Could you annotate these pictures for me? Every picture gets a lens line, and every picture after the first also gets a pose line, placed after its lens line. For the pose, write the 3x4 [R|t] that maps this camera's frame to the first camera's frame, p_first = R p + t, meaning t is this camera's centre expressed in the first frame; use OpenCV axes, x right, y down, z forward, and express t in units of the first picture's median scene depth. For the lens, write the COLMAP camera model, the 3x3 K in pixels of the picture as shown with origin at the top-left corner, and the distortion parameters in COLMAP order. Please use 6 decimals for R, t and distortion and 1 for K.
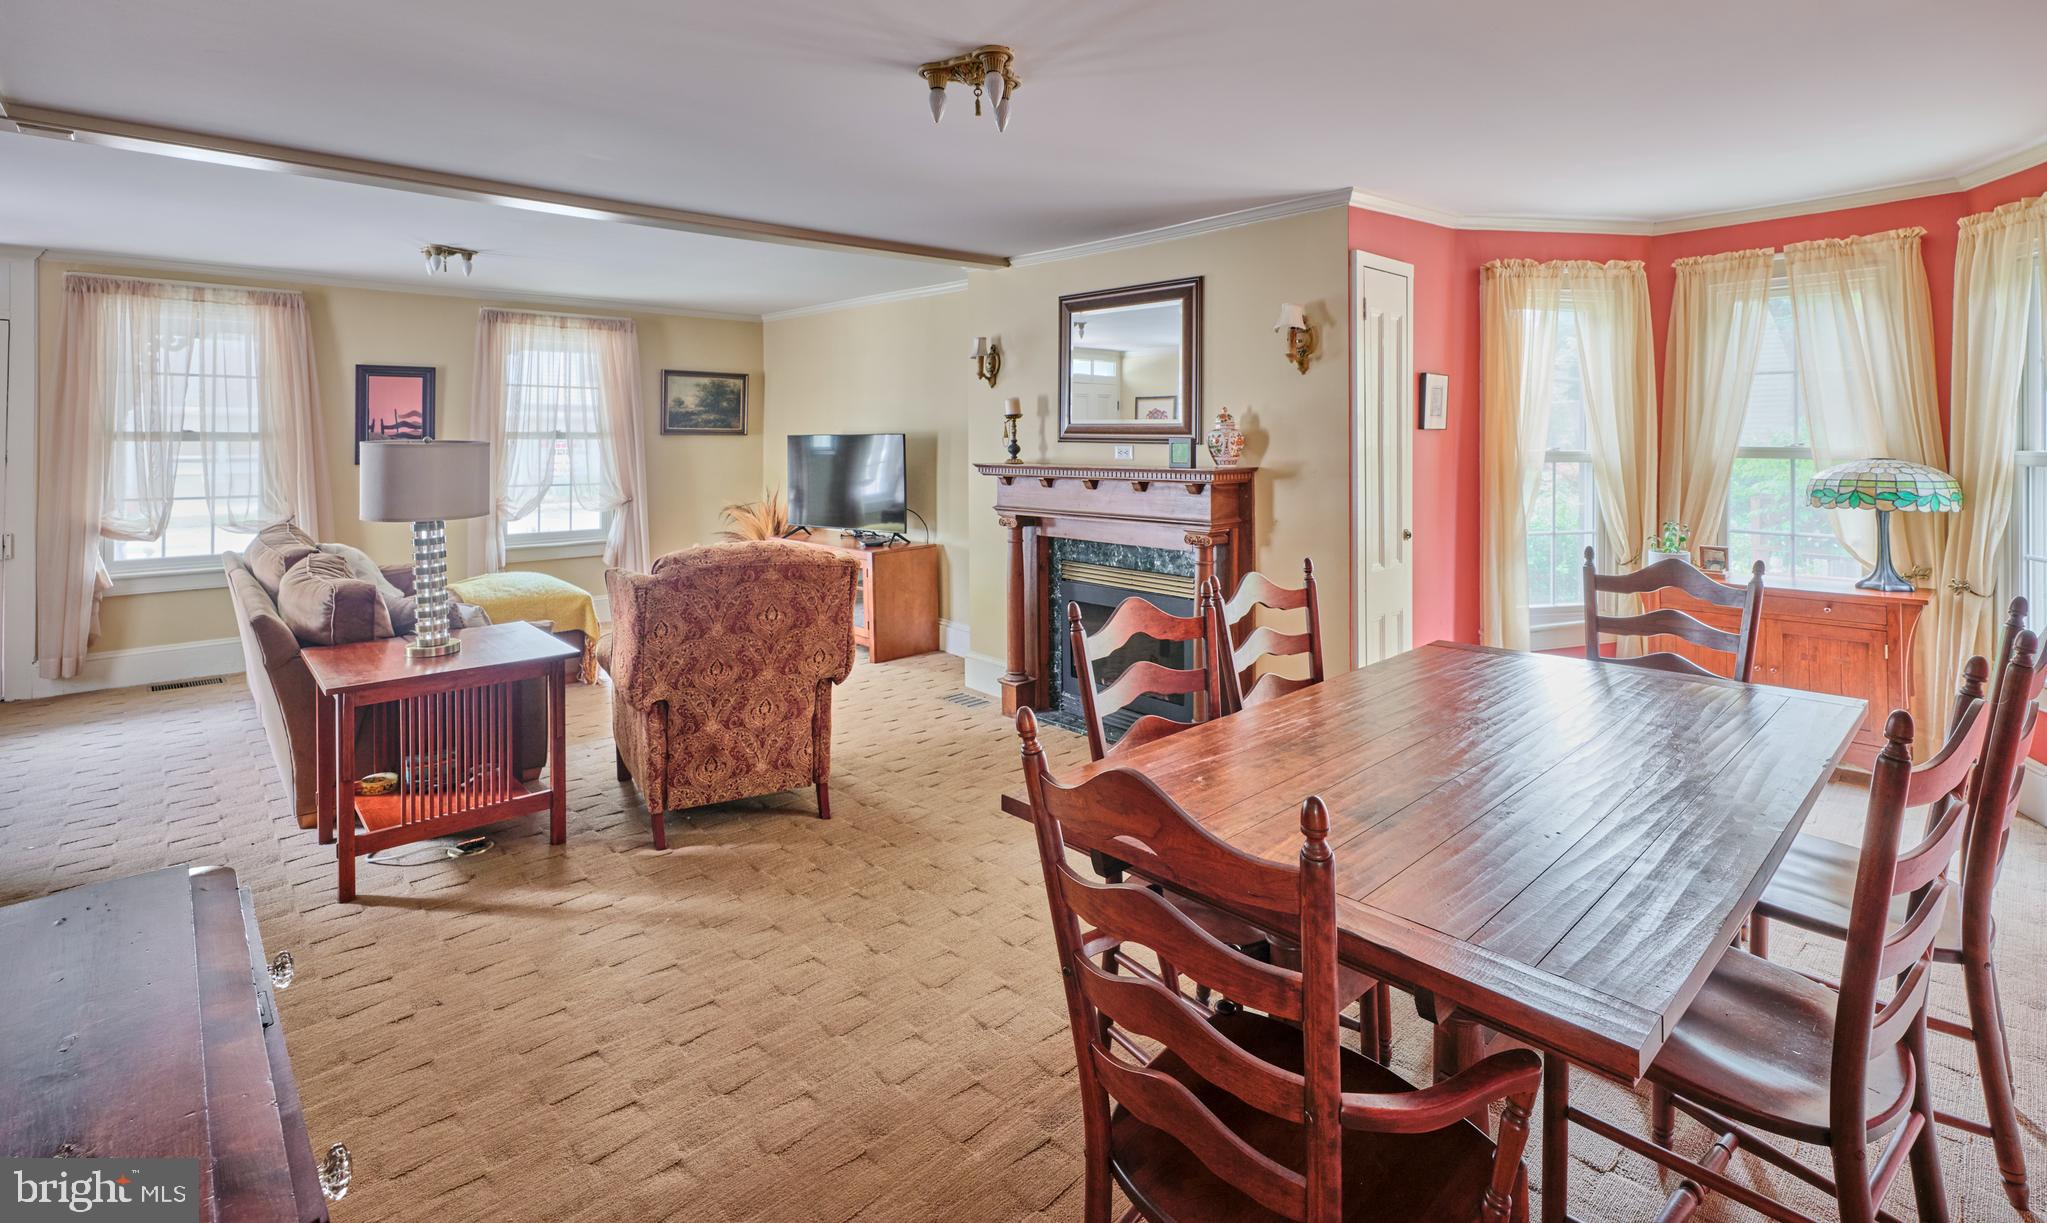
lens RADIAL K [[962.7, 0, 1006.2], [0, 962.7, 438.6], [0, 0, 1]] dist [-0.004917, 0.001212]
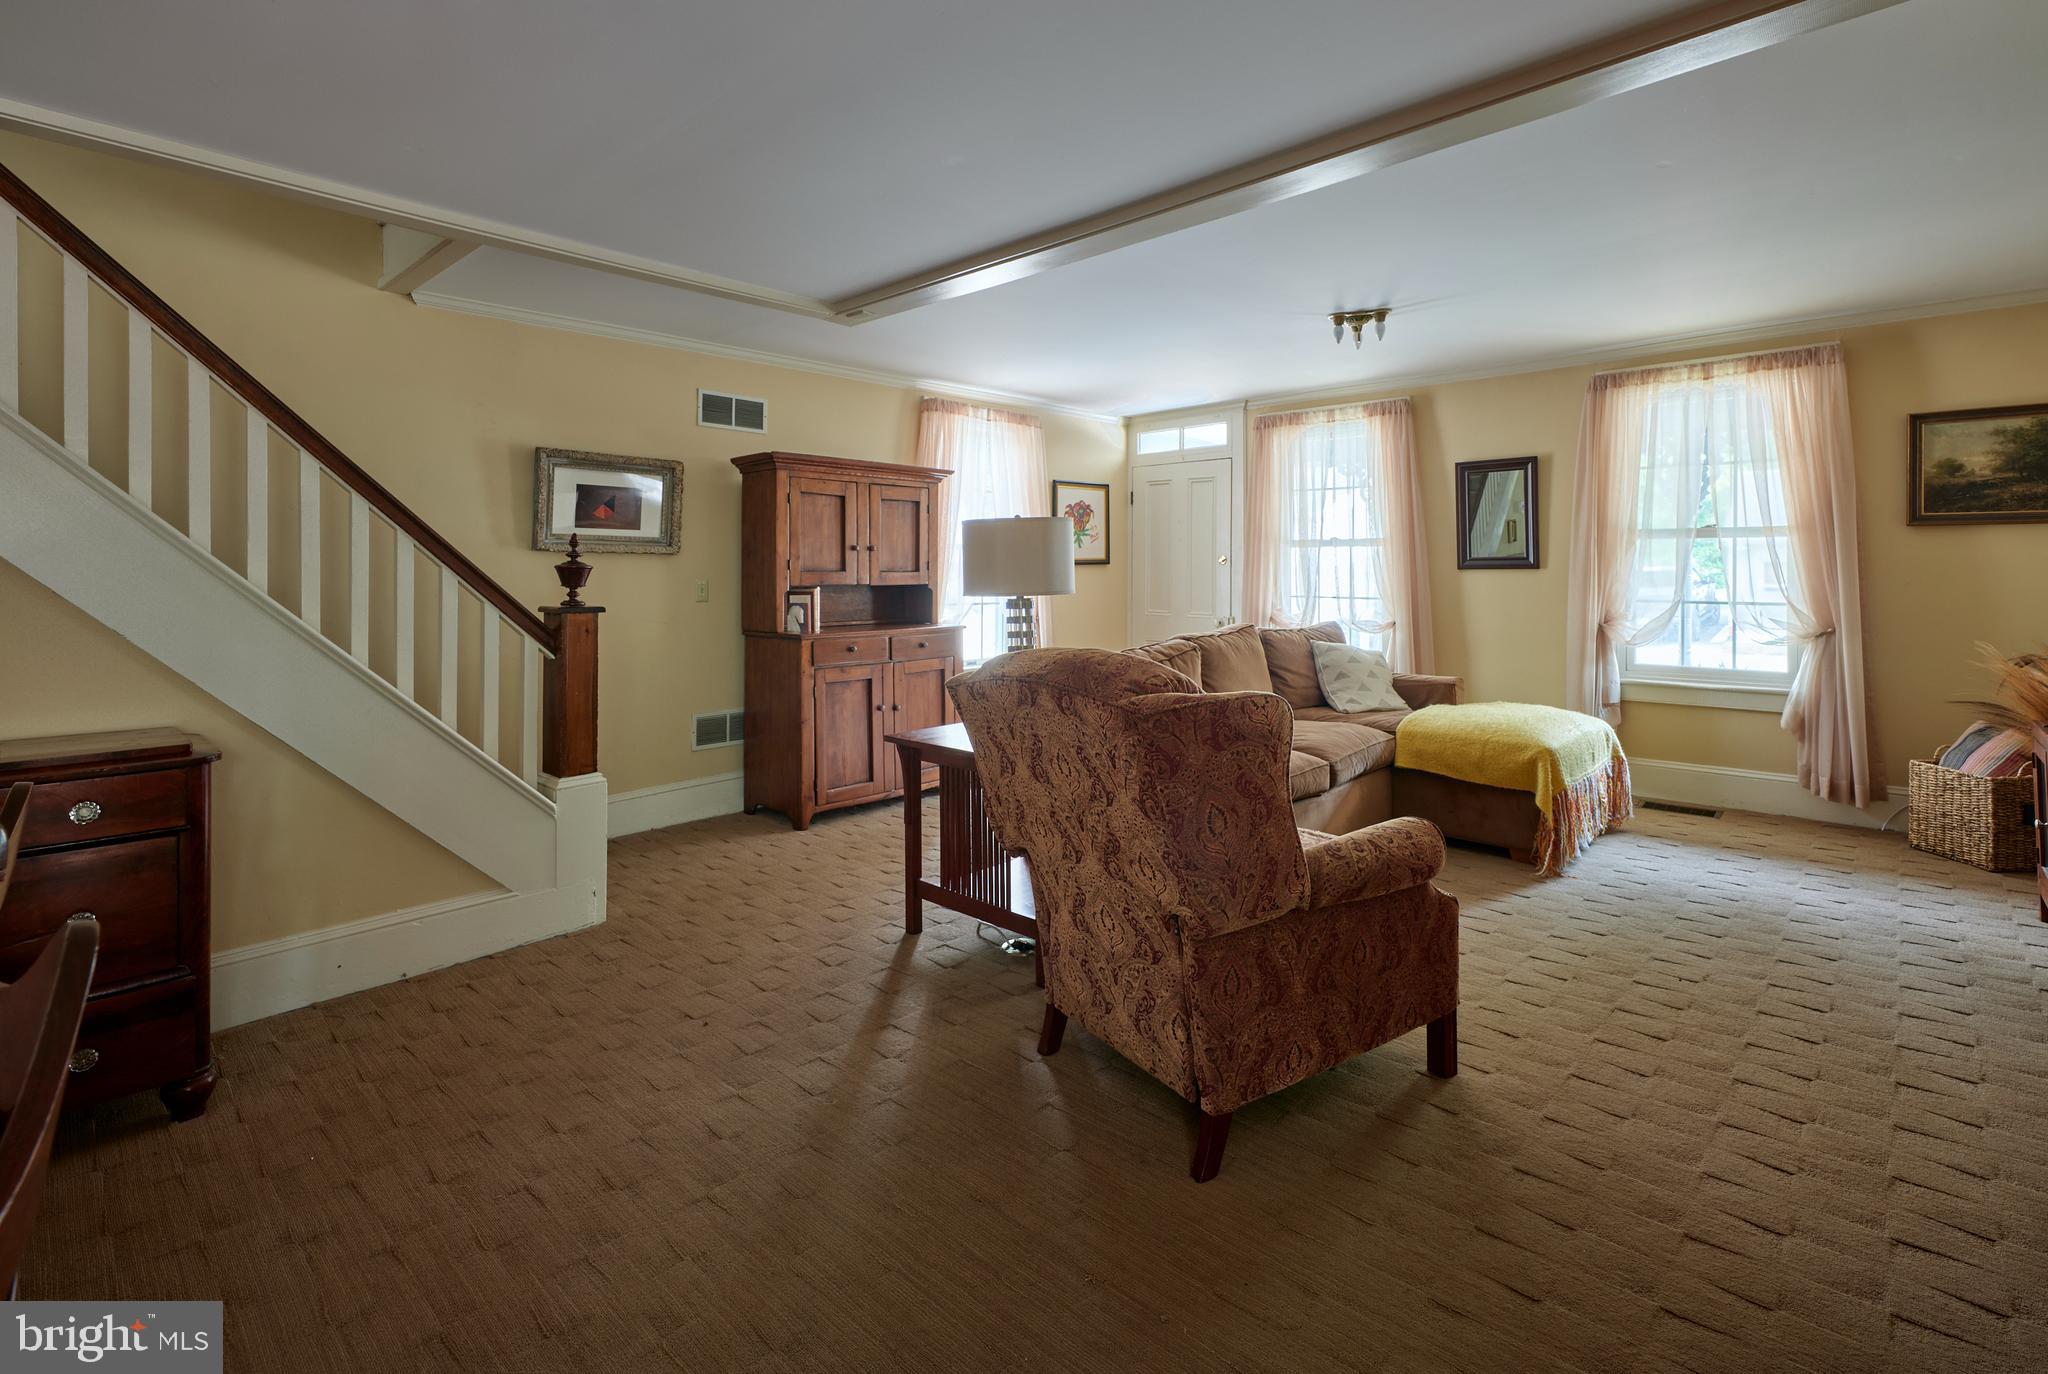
lens RADIAL K [[937.2, 0, 1046.1], [0, 937.2, 578.3], [0, 0, 1]] dist [0.002345, 0.000835]
pose [[0.099438, 0.005846, -0.995027, 0.279073], [-0.001275, 0.999983, 0.005748, 0.043991], [0.995043, 0.000697, 0.099443, 0.718746]]
